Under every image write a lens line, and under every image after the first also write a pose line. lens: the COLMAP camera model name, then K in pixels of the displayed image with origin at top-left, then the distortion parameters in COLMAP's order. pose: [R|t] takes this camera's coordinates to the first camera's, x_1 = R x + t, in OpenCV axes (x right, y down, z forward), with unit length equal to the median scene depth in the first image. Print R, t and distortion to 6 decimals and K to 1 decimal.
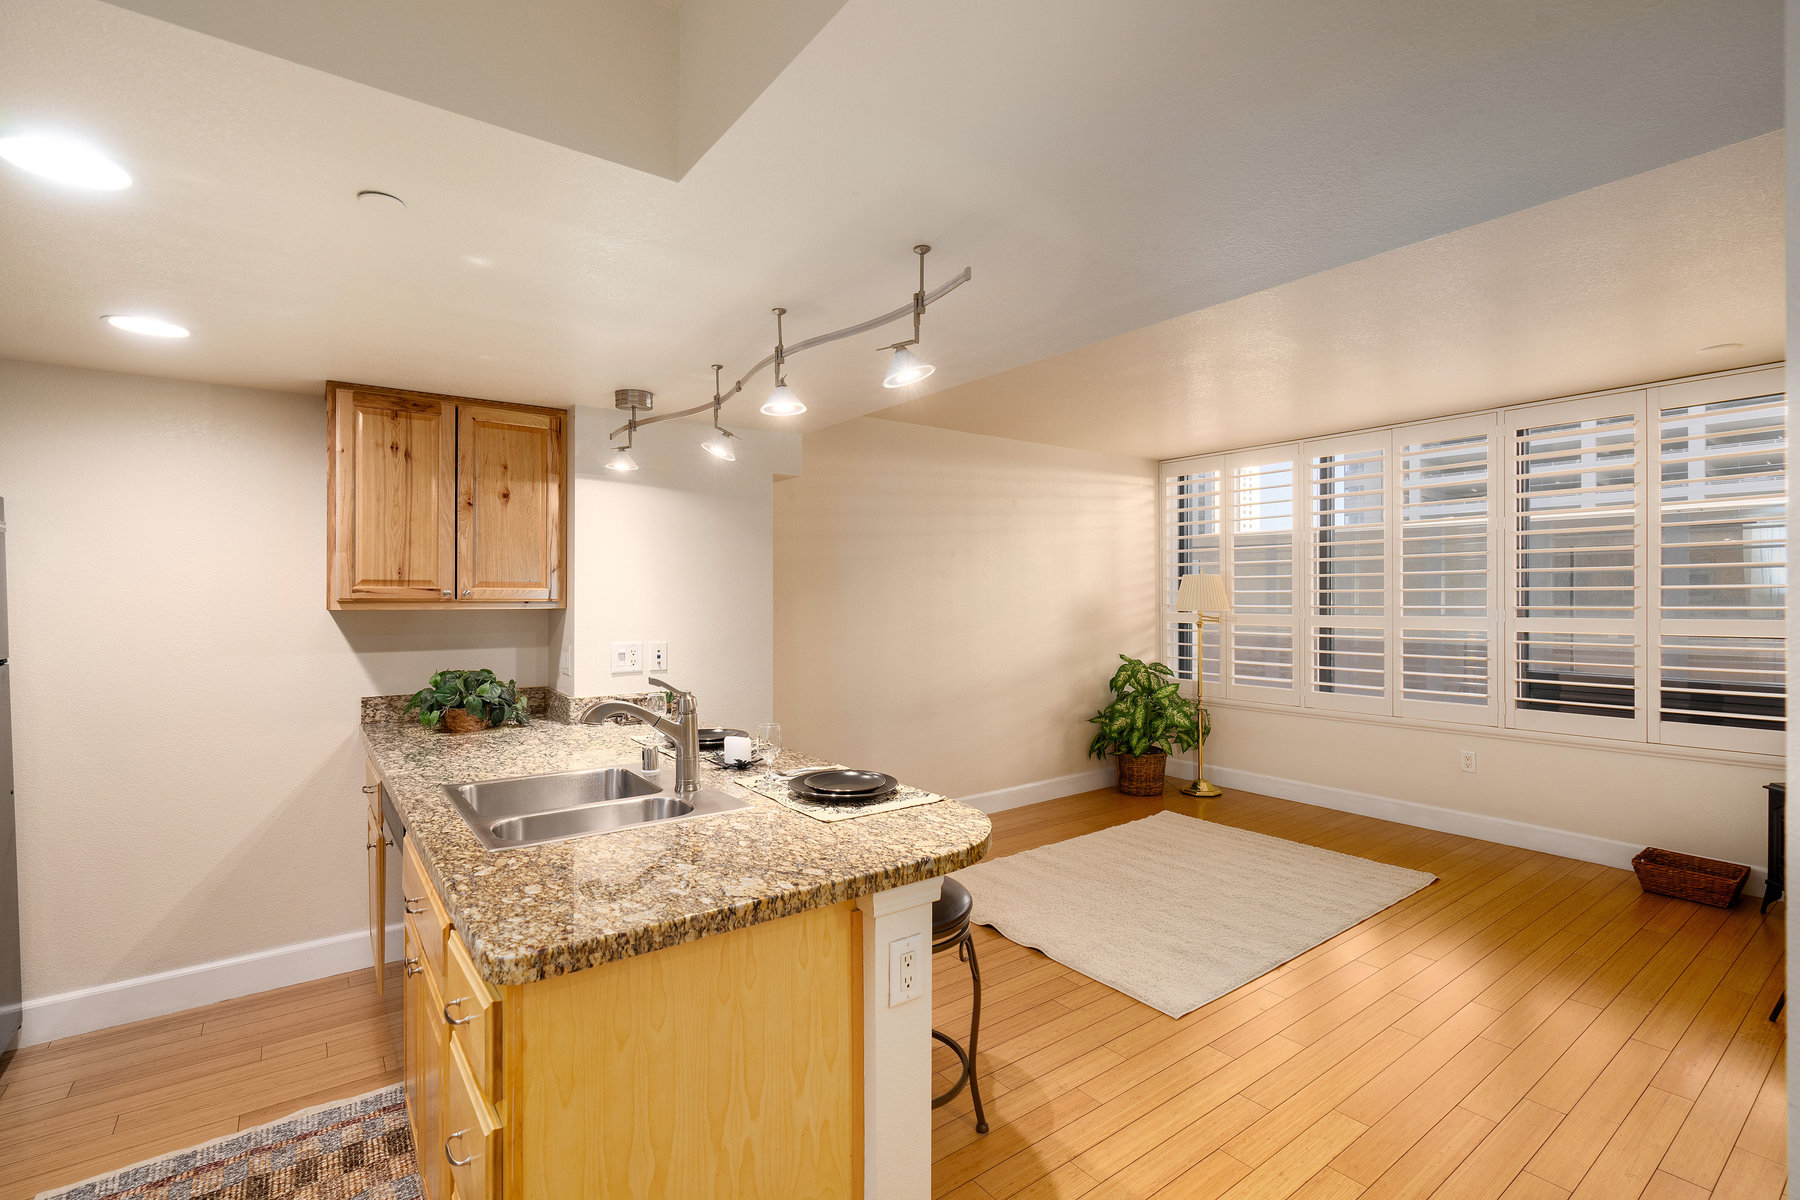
lens RADIAL K [[813.7, 0, 899.4], [0, 813.7, 597.0], [0, 0, 1]] dist [-0.004549, 0.002436]
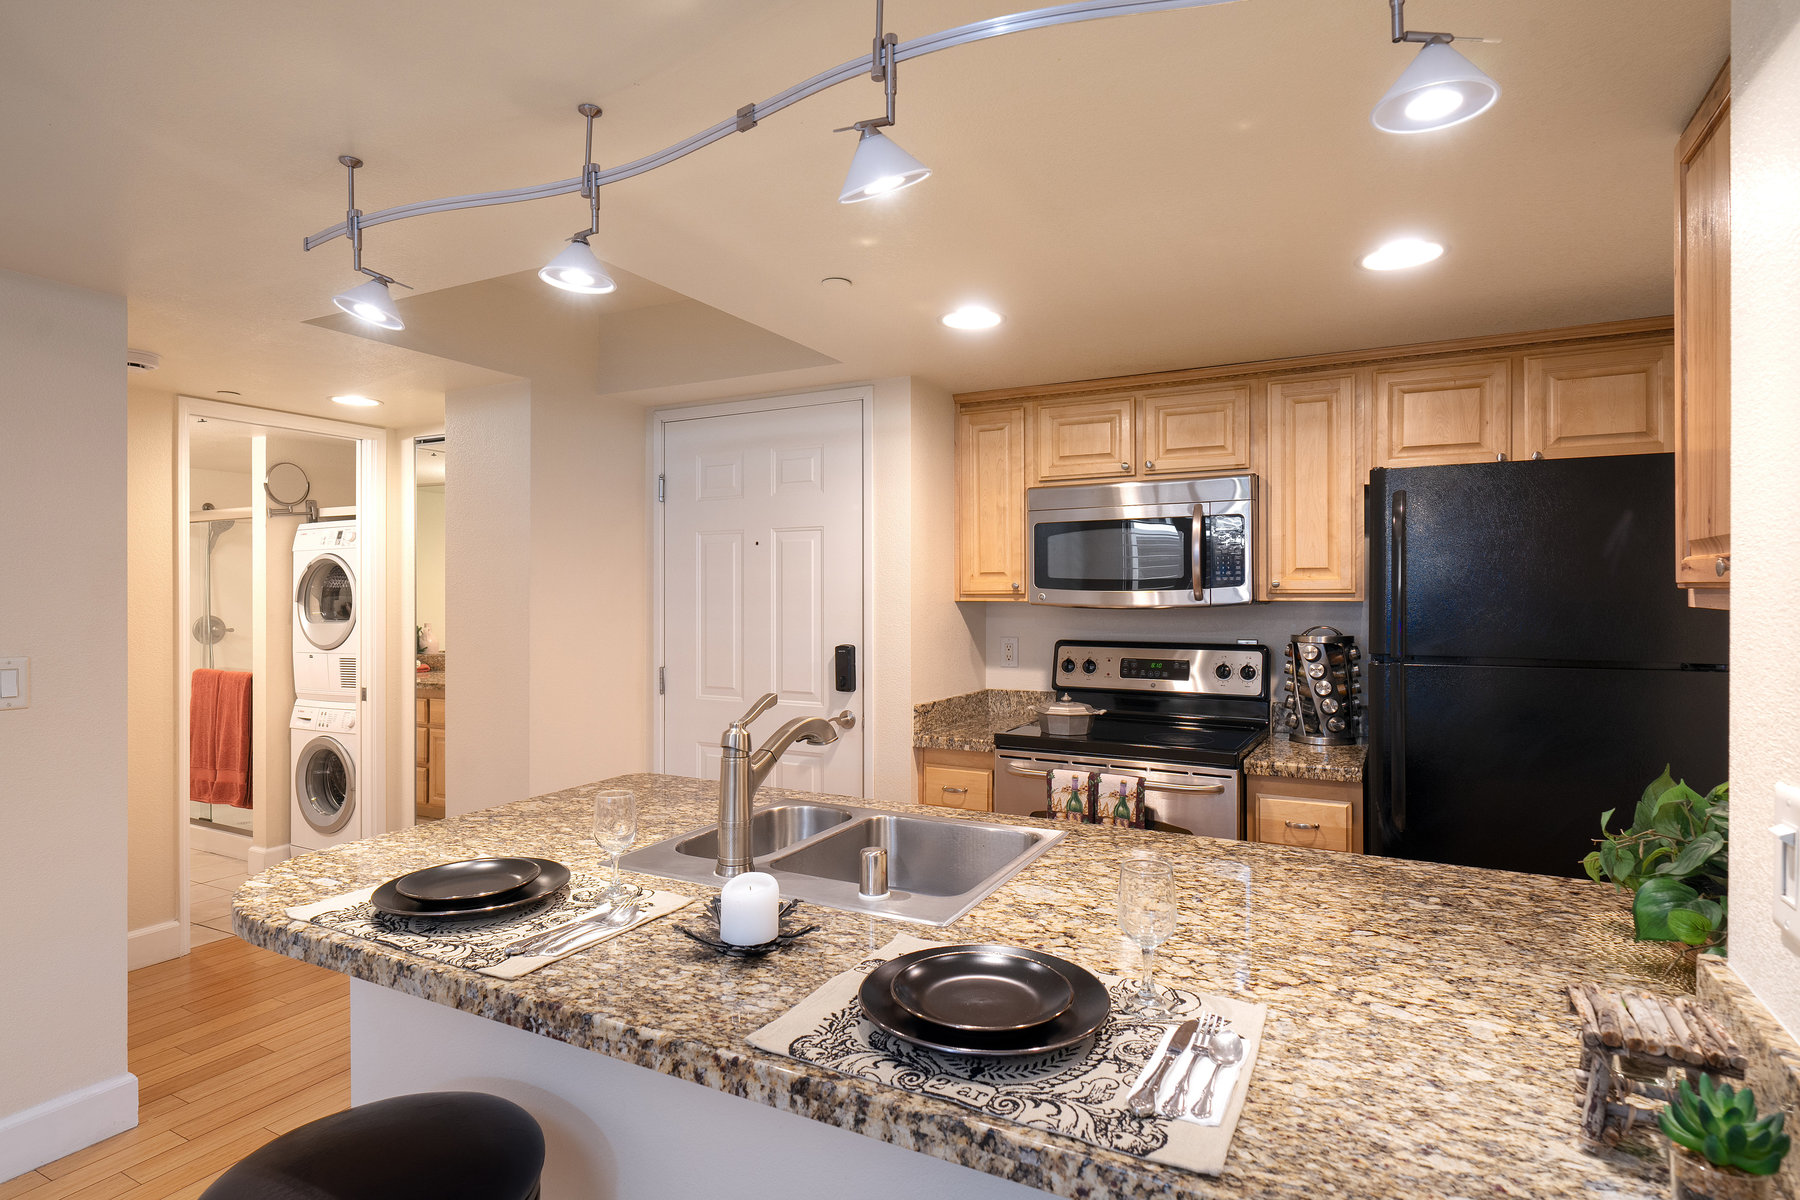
lens RADIAL K [[930.2, 0, 899.8], [0, 930.2, 592.0], [0, 0, 1]] dist [-0.007274, 0.003417]
pose [[-0.902322, 0.000210, -0.431063, -0.037046], [-0.000894, 0.999997, 0.002360, 0.005925], [0.431062, 0.002515, -0.902319, 1.152635]]
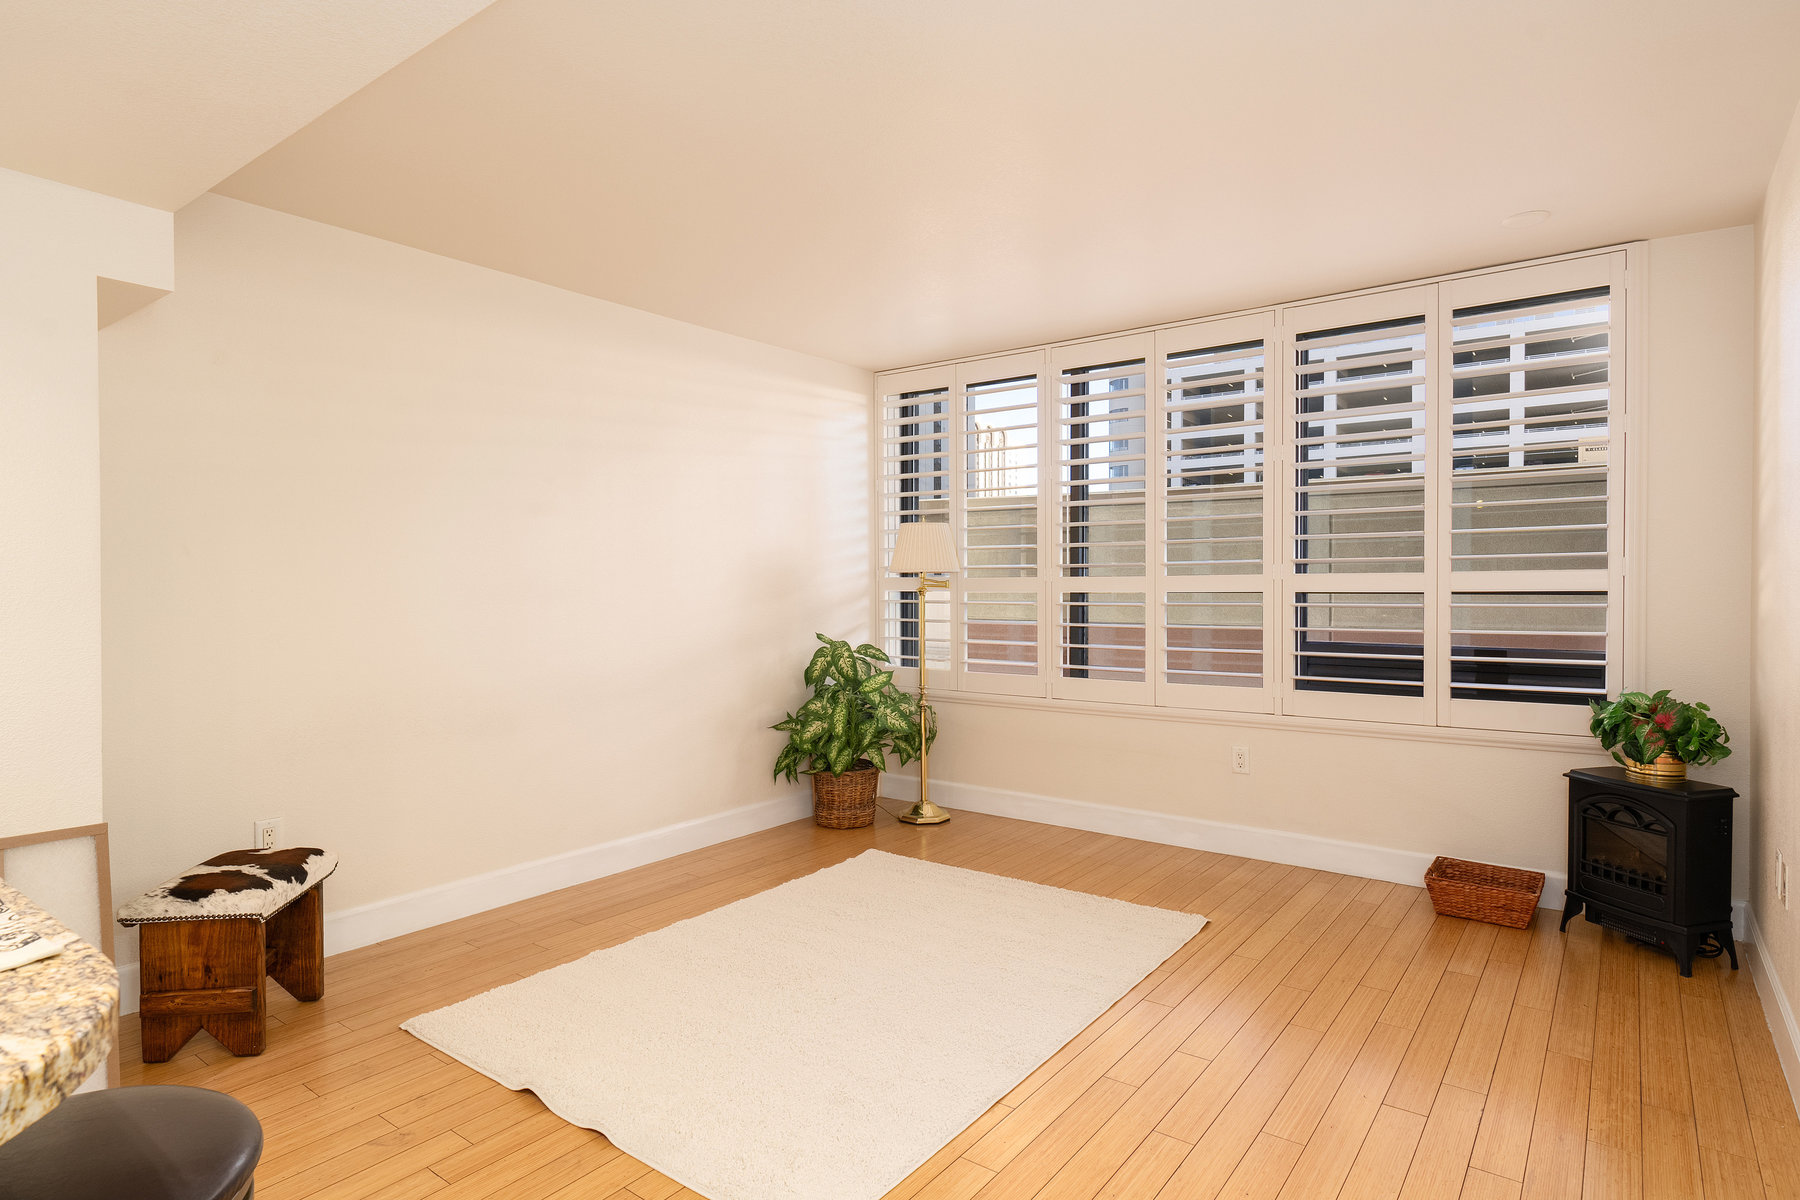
lens RADIAL K [[969.9, 0, 891.9], [0, 969.9, 594.0], [0, 0, 1]] dist [-0.004617, 0.002391]
pose [[0.961111, -0.003472, 0.276140, 0.187532], [0.000957, 0.999957, 0.009241, 0.053217], [-0.276160, -0.008618, 0.961073, 0.306202]]
